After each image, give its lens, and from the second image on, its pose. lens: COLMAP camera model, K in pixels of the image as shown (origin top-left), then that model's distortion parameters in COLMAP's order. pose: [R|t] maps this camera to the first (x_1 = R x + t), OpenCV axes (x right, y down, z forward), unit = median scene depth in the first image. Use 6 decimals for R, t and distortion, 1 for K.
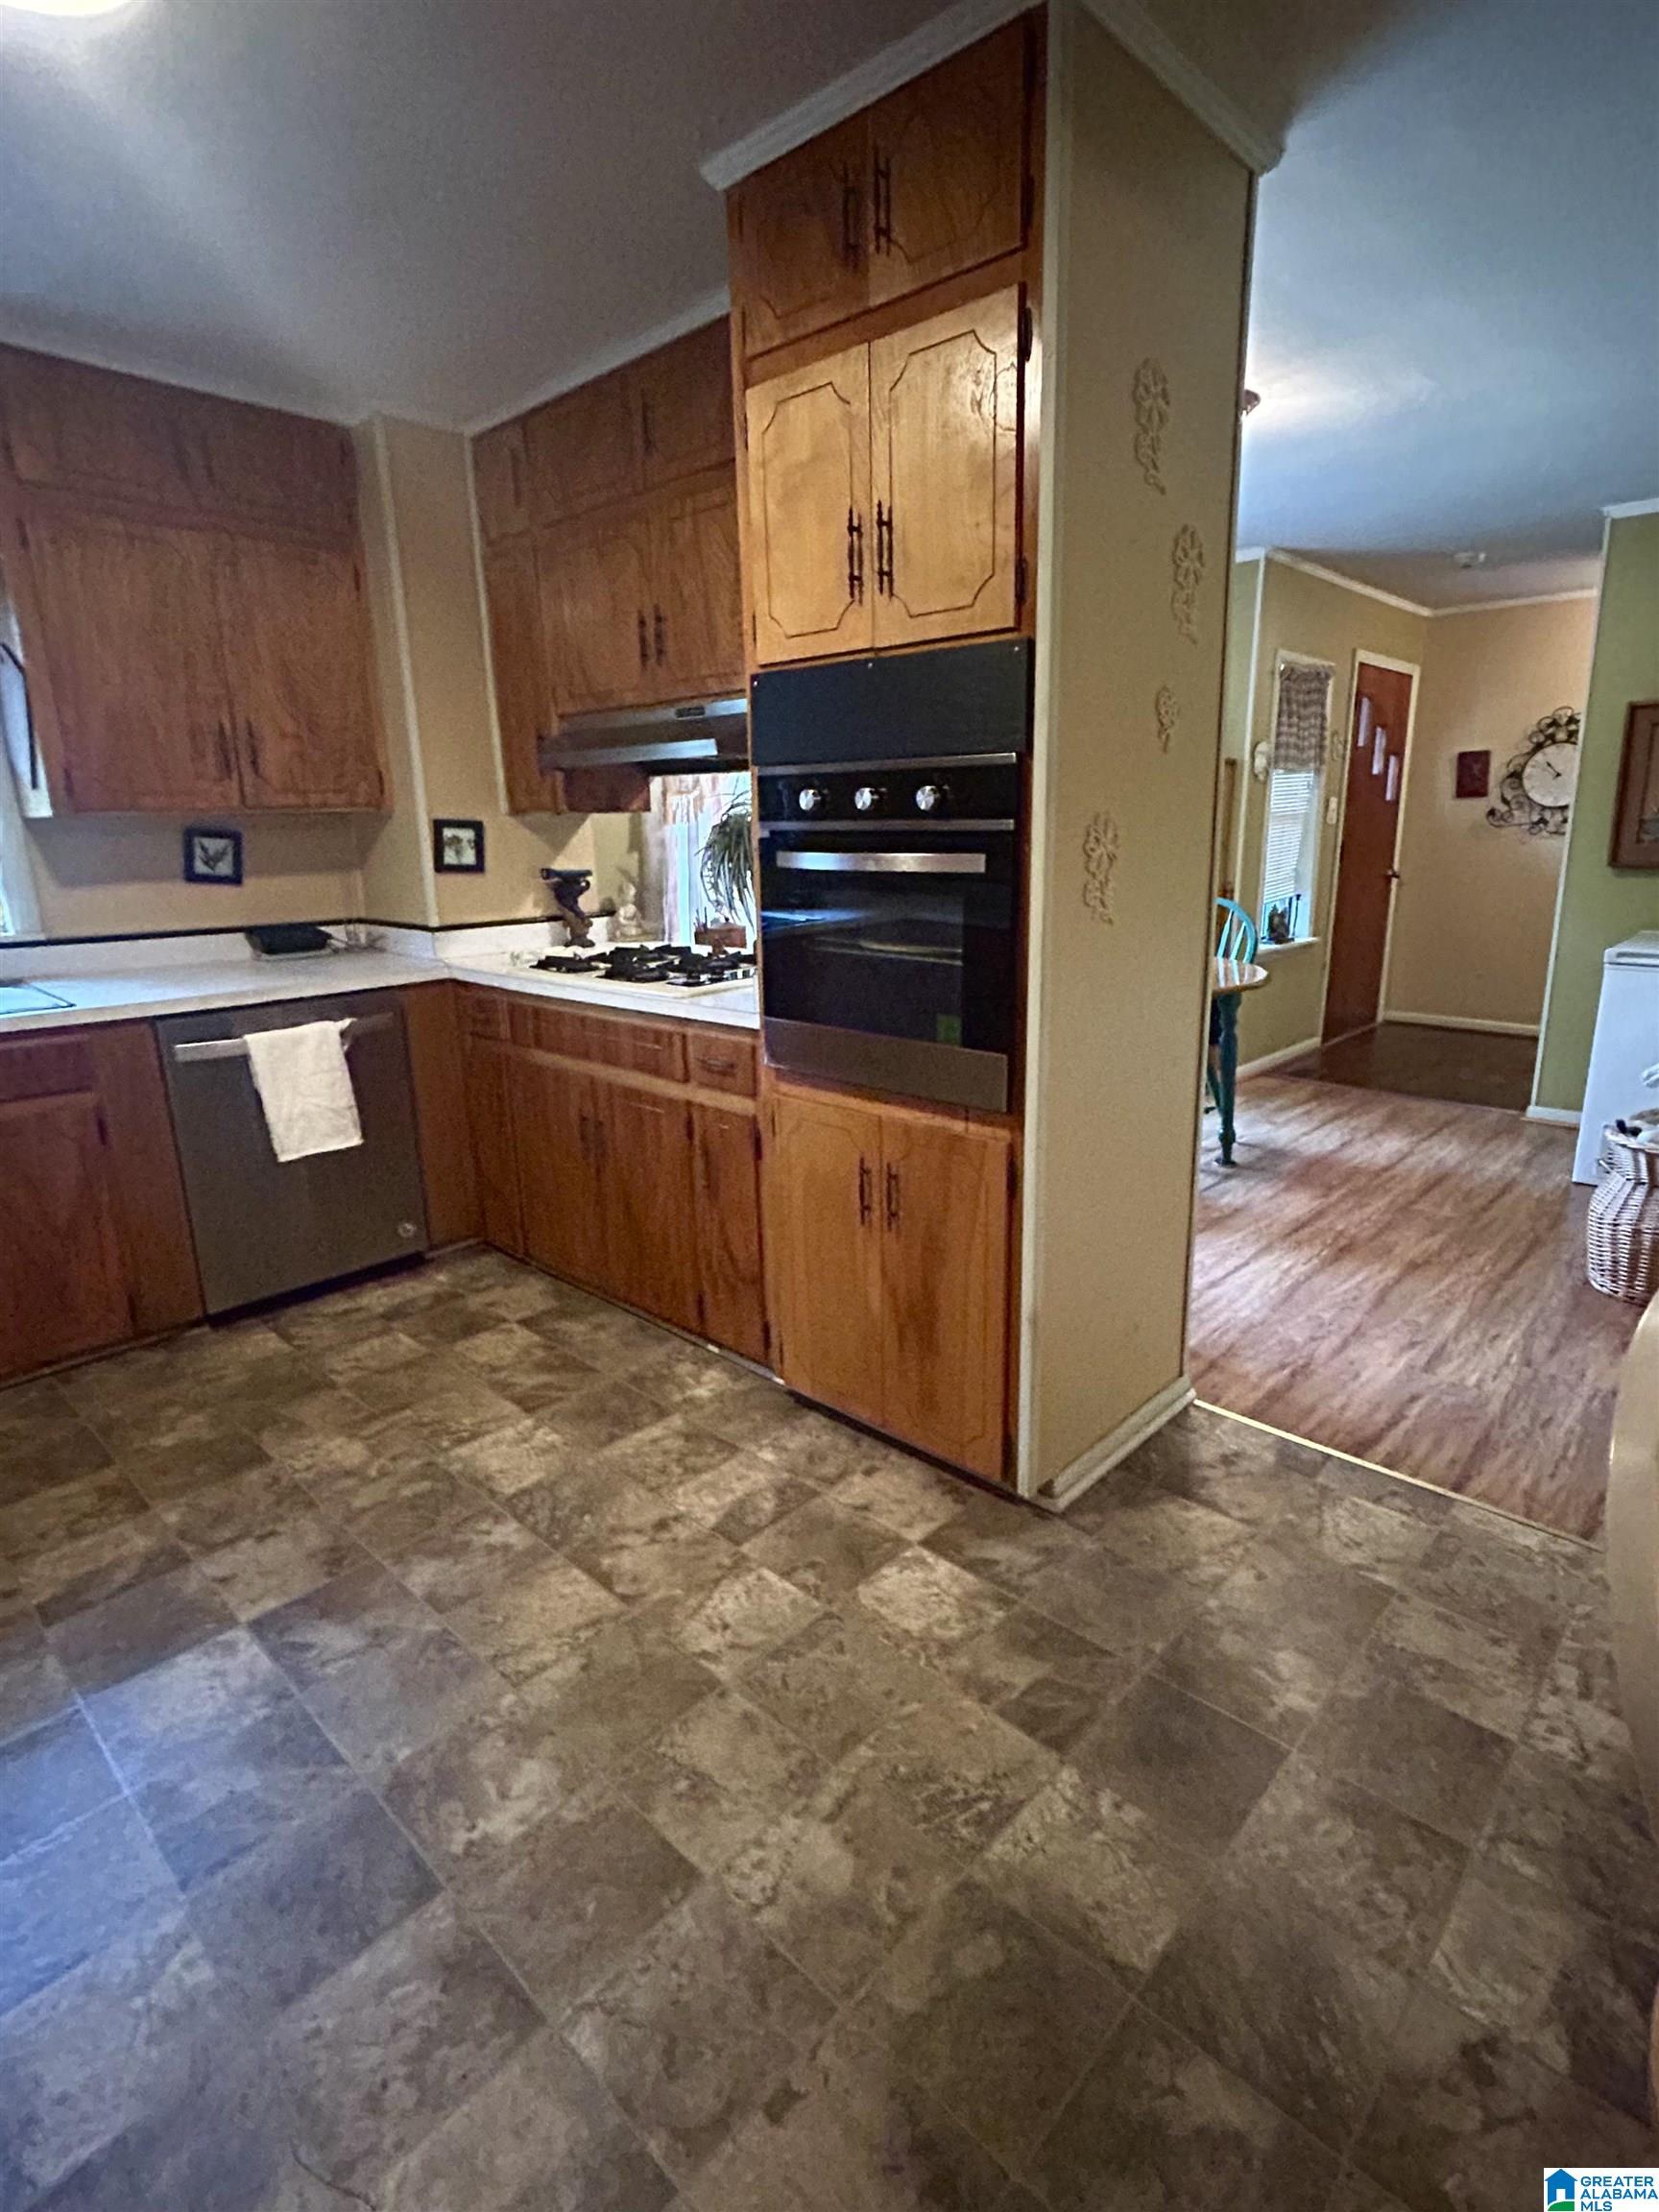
lens RADIAL K [[1101.0, 0, 829.5], [0, 1101.0, 1106.0], [0, 0, 1]] dist [-0.004059, -0.000480]
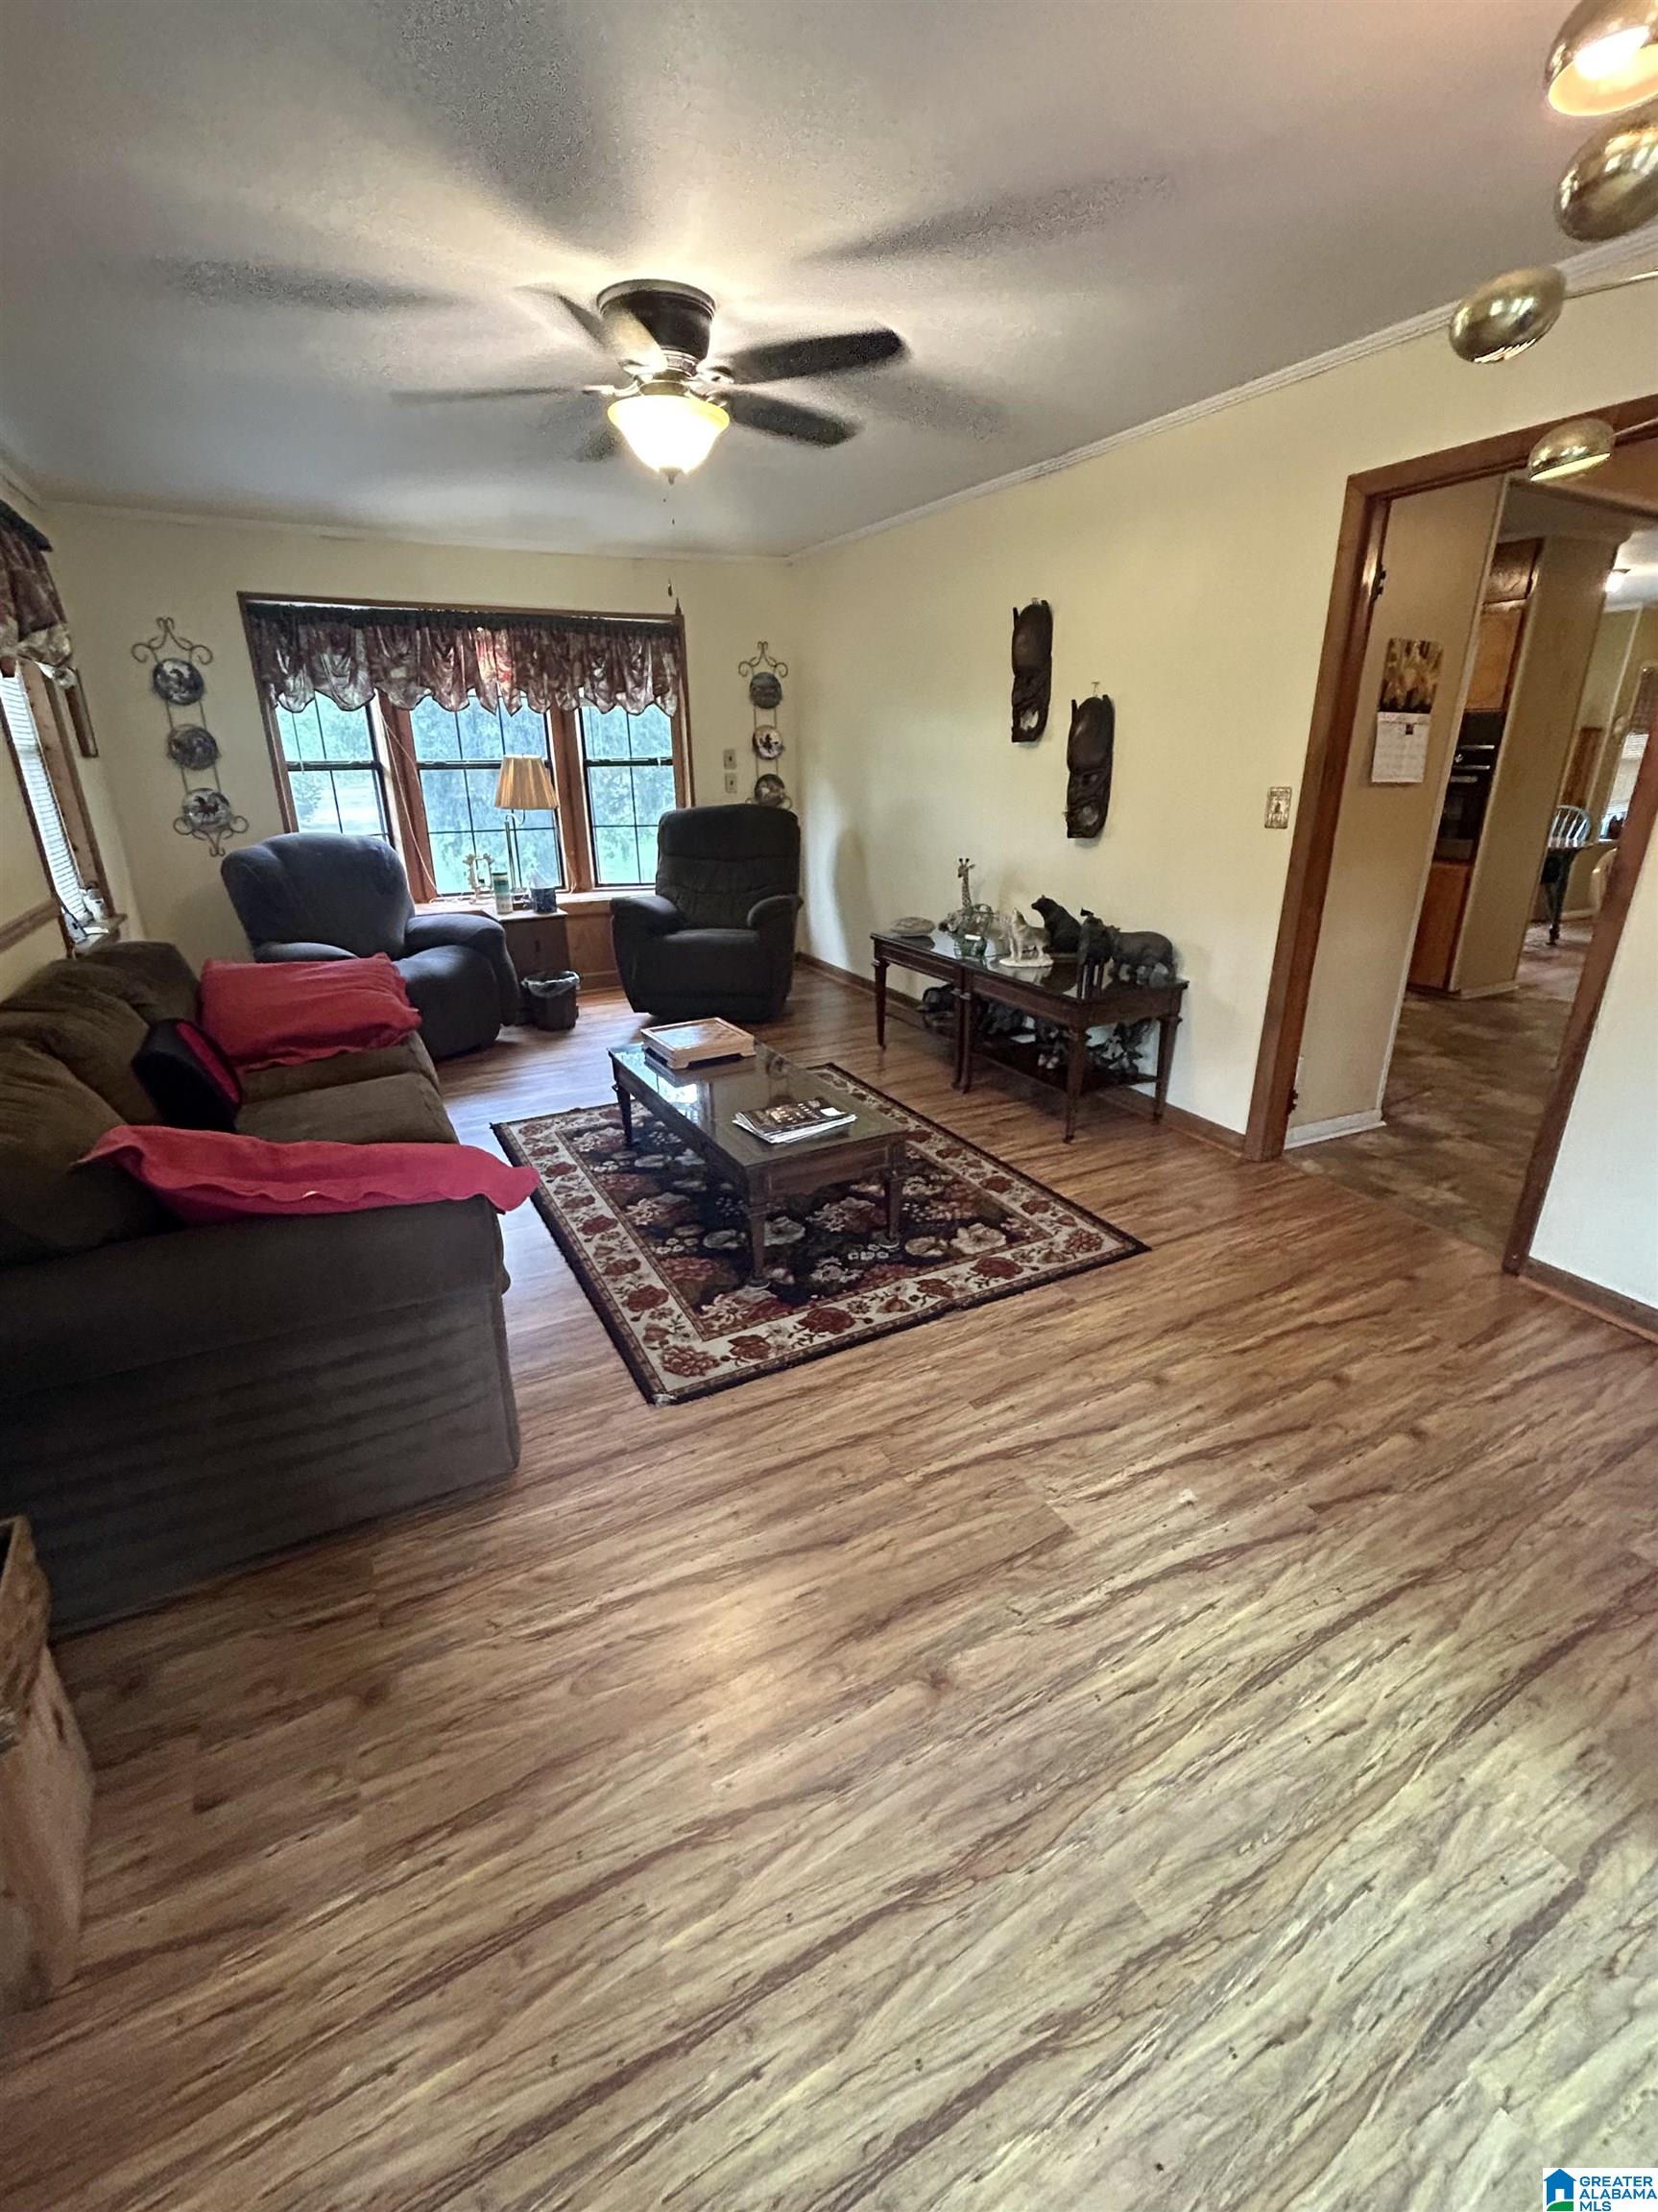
lens RADIAL K [[958.6, 0, 829.0], [0, 958.6, 1106.0], [0, 0, 1]] dist [0.000201, 0.000096]
pose [[0.944659, 0.123378, -0.303969, -0.514306], [-0.090908, 0.988747, 0.118804, 0.428197], [0.315207, -0.084596, 0.945245, -1.776076]]
